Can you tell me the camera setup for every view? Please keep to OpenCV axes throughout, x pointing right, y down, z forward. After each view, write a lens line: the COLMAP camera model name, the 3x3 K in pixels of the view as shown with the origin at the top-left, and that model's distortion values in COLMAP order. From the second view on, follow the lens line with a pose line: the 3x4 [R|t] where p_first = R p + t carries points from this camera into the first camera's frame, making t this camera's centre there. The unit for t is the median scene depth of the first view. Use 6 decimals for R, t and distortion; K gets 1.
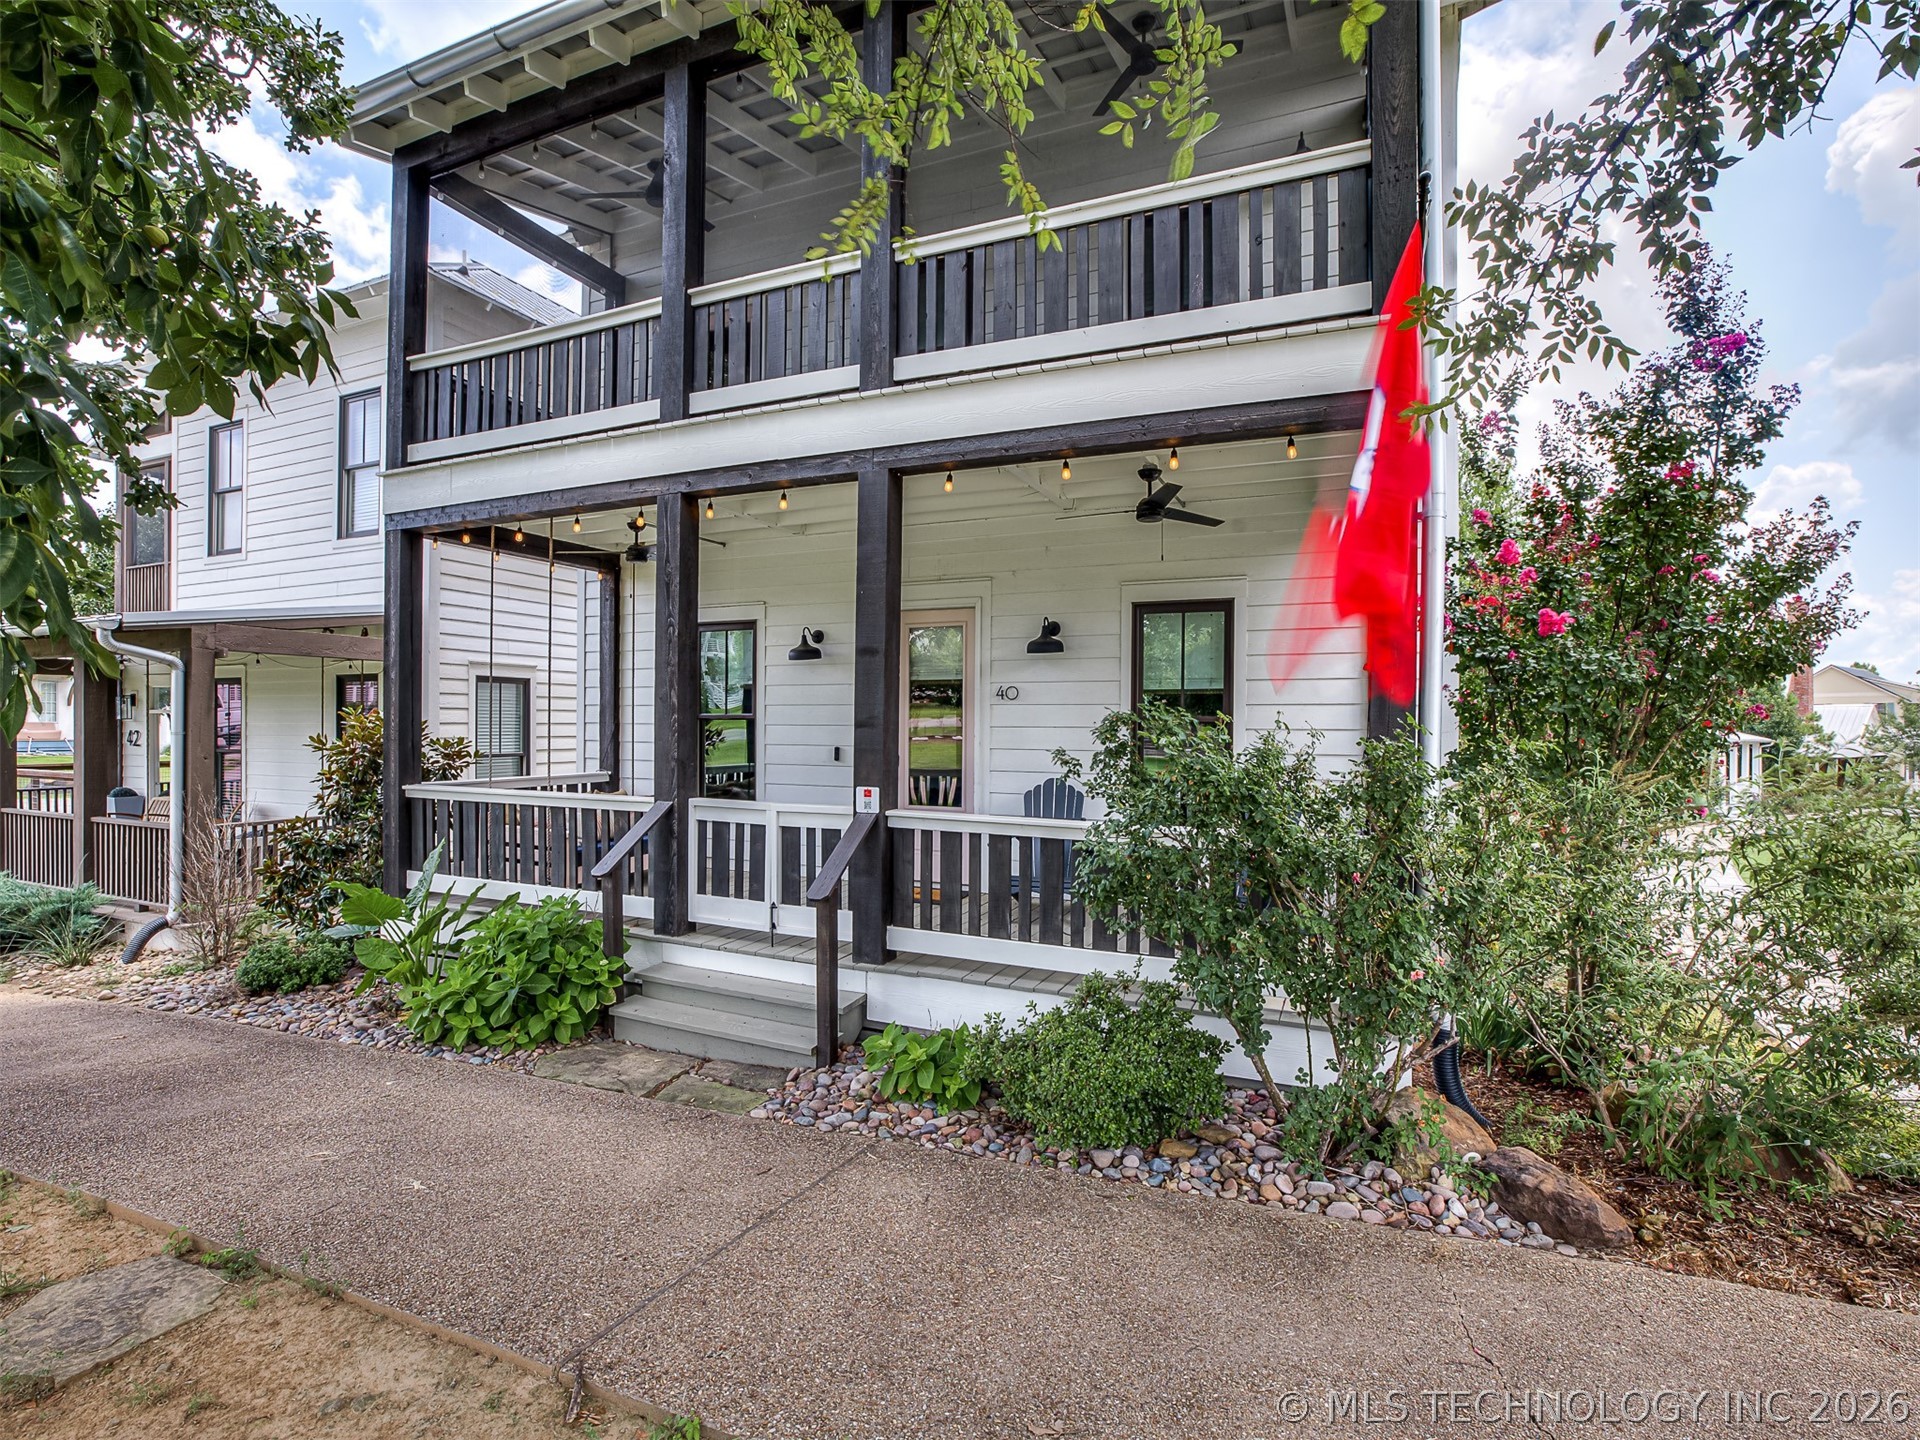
lens RADIAL K [[923.2, 0, 961.6], [0, 923.2, 726.7], [0, 0, 1]] dist [-0.046349, 0.017966]
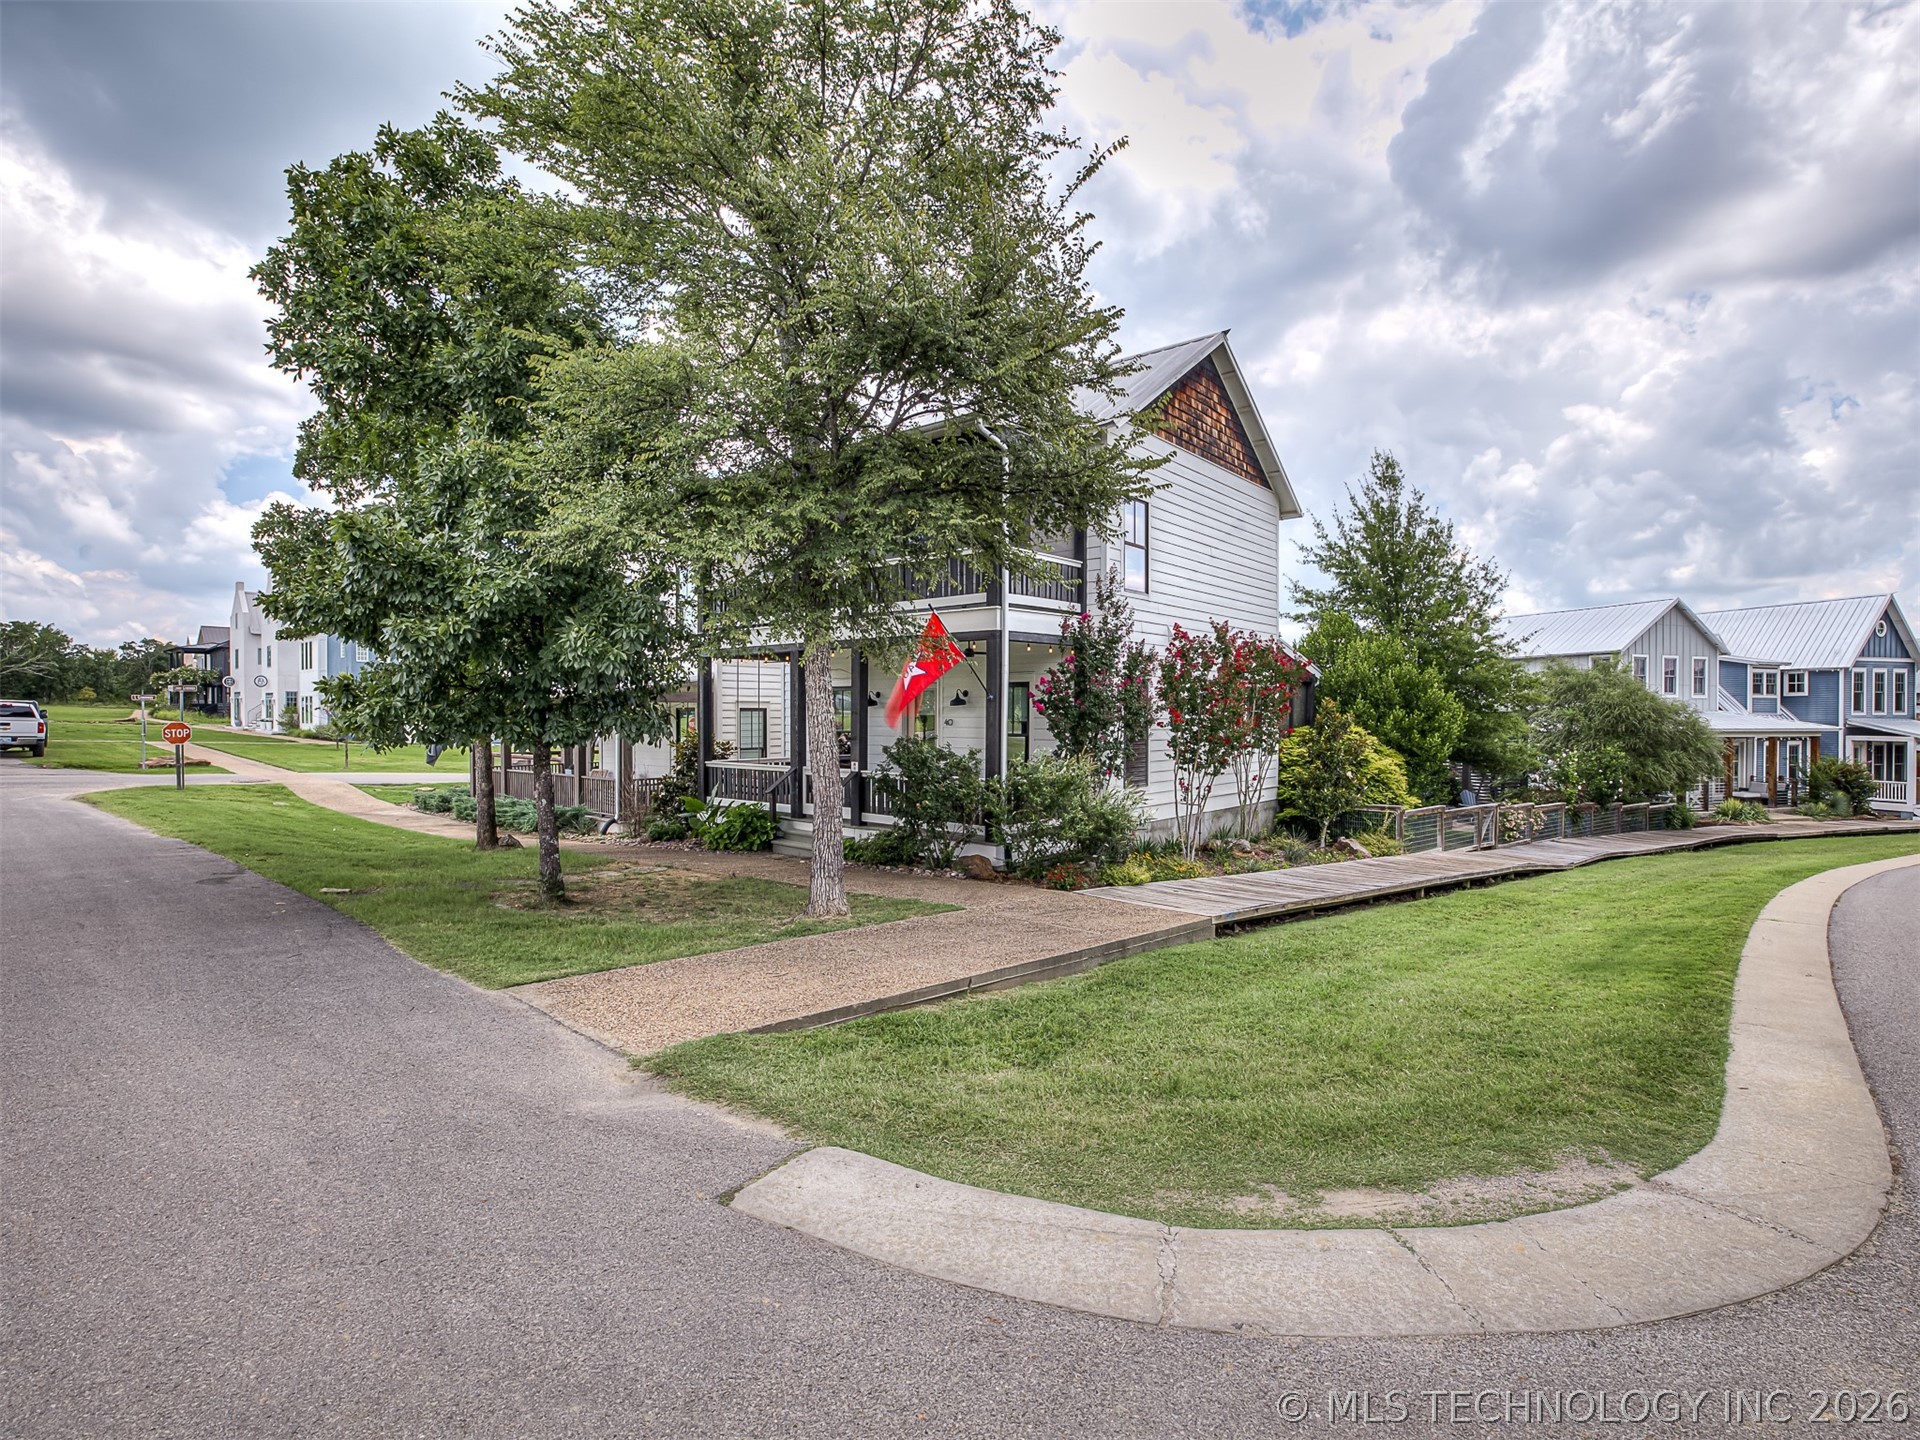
lens RADIAL K [[923.2, 0, 961.6], [0, 923.2, 726.7], [0, 0, 1]] dist [-0.046349, 0.017966]
pose [[0.959447, -0.002625, -0.281876, 0.723032], [0.005348, 0.999946, 0.008894, -0.045127], [0.281838, -0.010040, 0.959410, -1.142778]]
